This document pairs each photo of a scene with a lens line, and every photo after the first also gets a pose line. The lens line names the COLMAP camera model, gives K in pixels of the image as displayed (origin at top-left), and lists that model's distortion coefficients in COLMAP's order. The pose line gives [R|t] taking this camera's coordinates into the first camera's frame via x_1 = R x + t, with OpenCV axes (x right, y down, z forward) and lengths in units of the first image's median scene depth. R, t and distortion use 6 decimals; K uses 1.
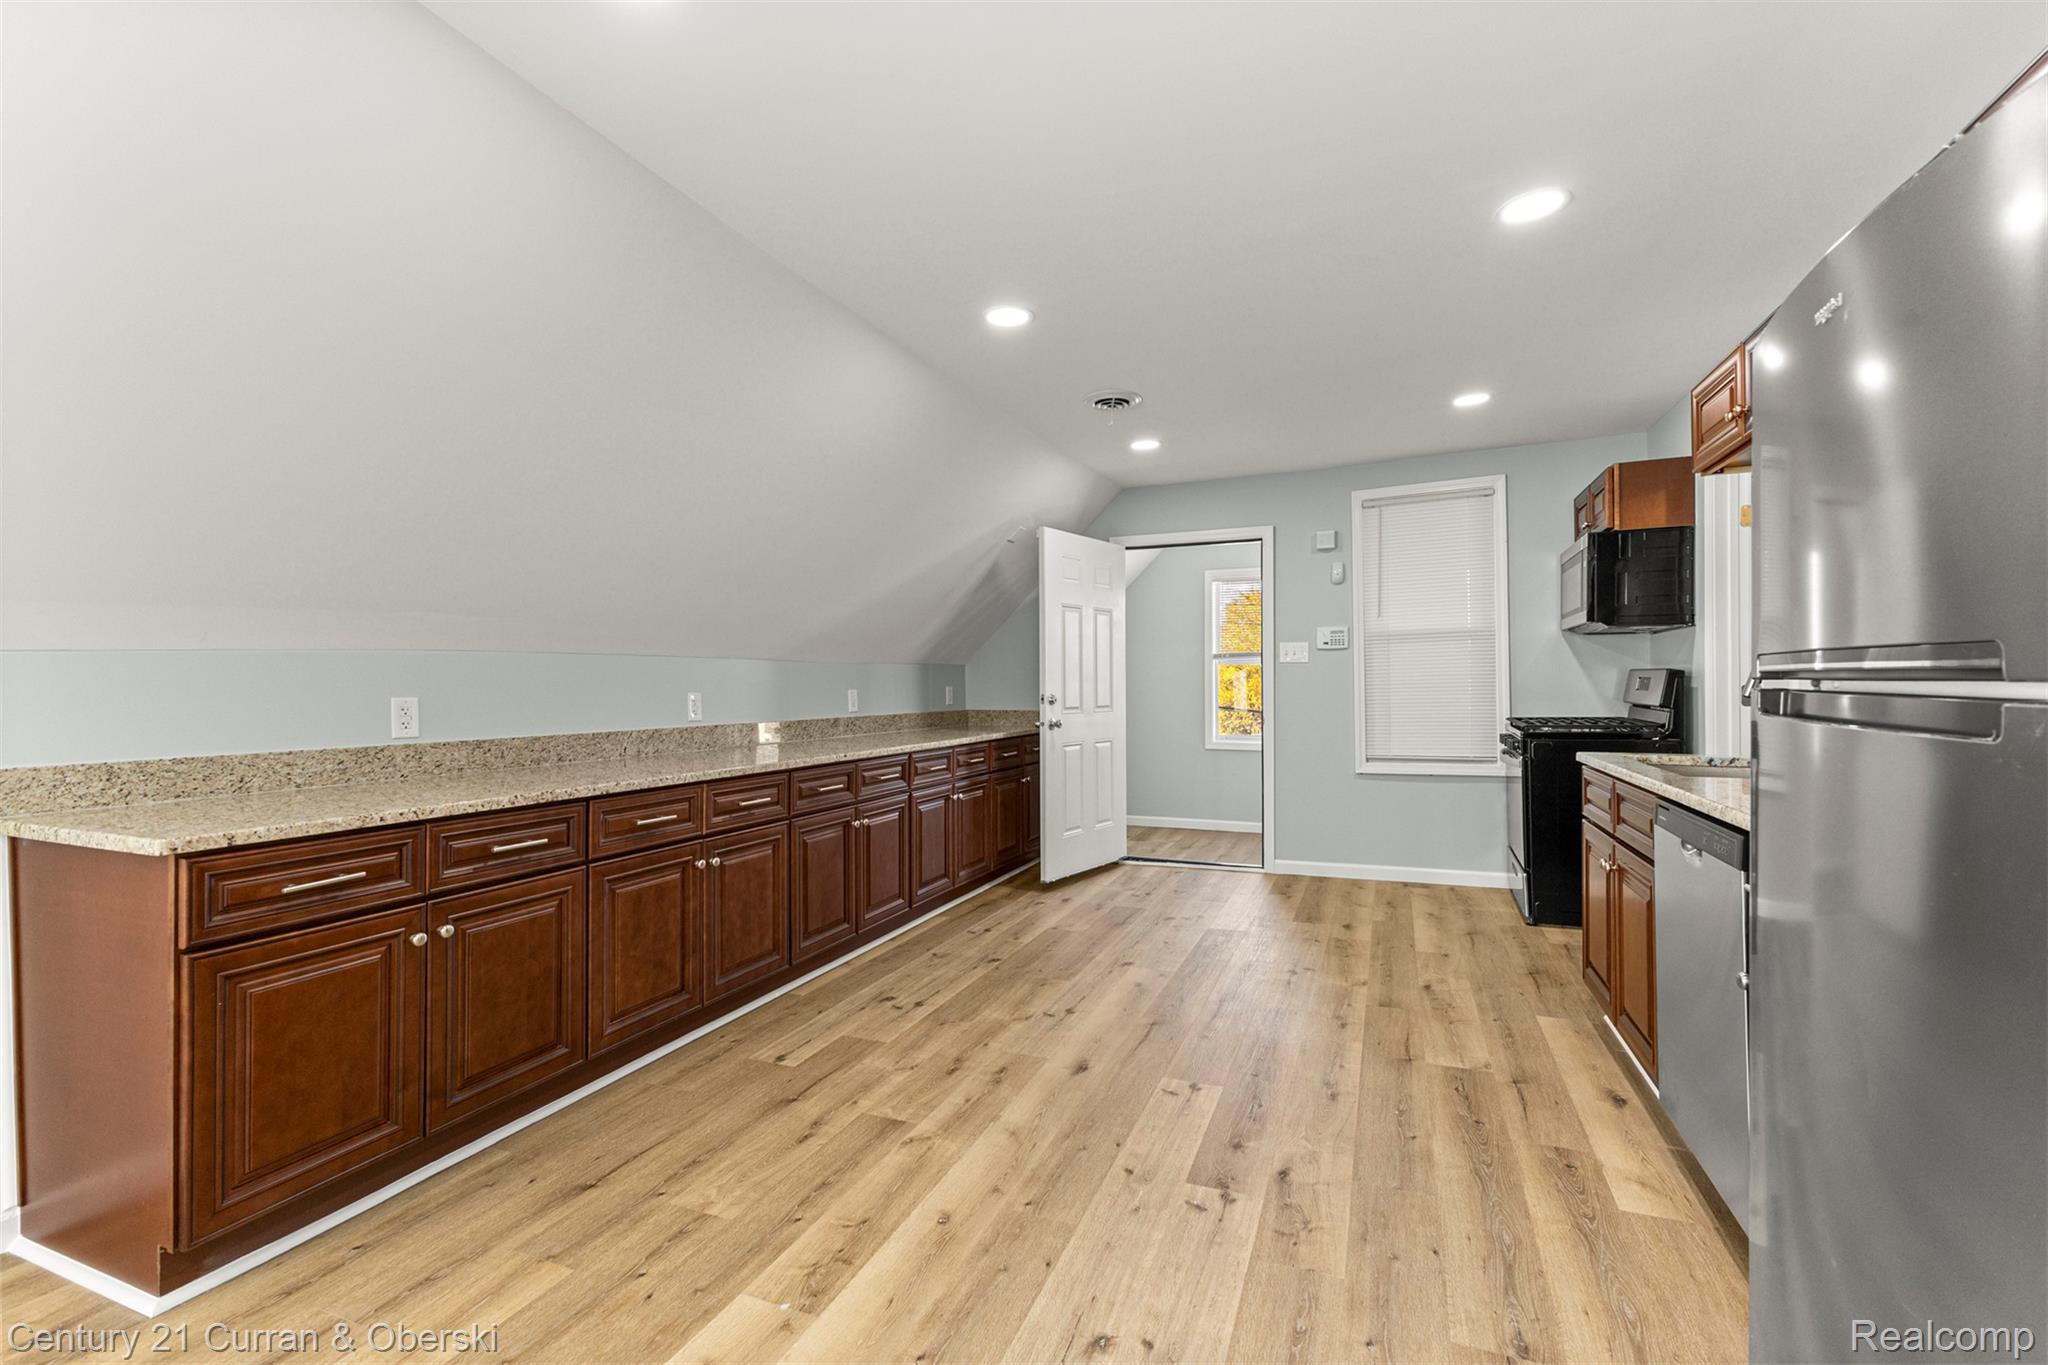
lens RADIAL K [[883.9, 0, 1023.0], [0, 883.9, 689.3], [0, 0, 1]] dist [-0.002162, -0.000115]
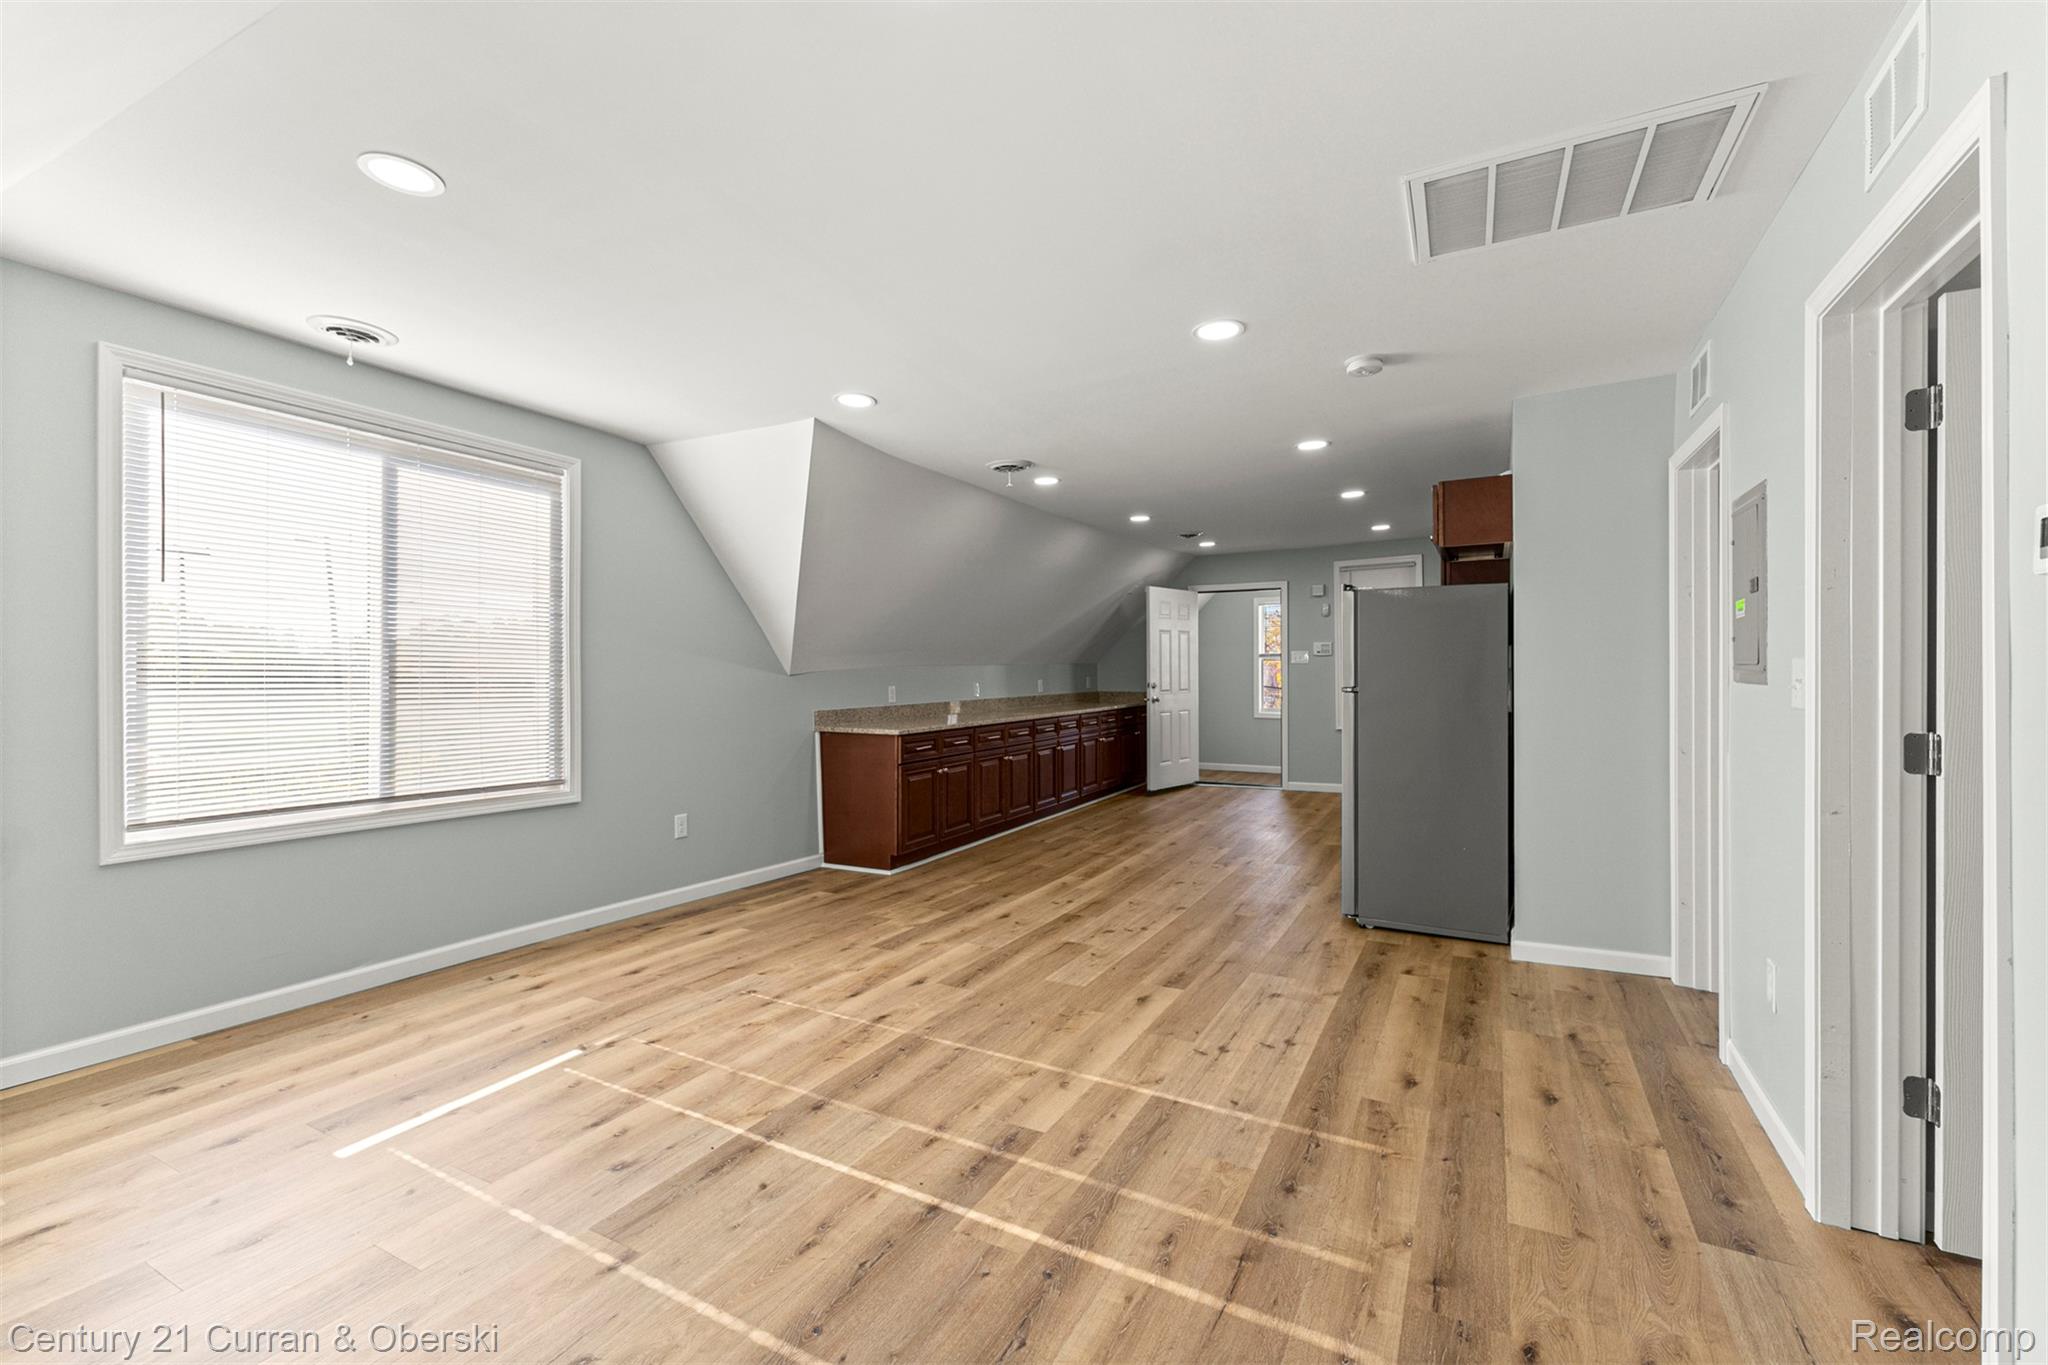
lens RADIAL K [[883.9, 0, 1038.0], [0, 883.9, 669.5], [0, 0, 1]] dist [-0.002162, -0.000115]
pose [[0.996990, 0.001760, -0.077508, -0.057959], [-0.001732, 0.999998, 0.000420, -0.019906], [0.077509, -0.000284, 0.996992, -0.728900]]
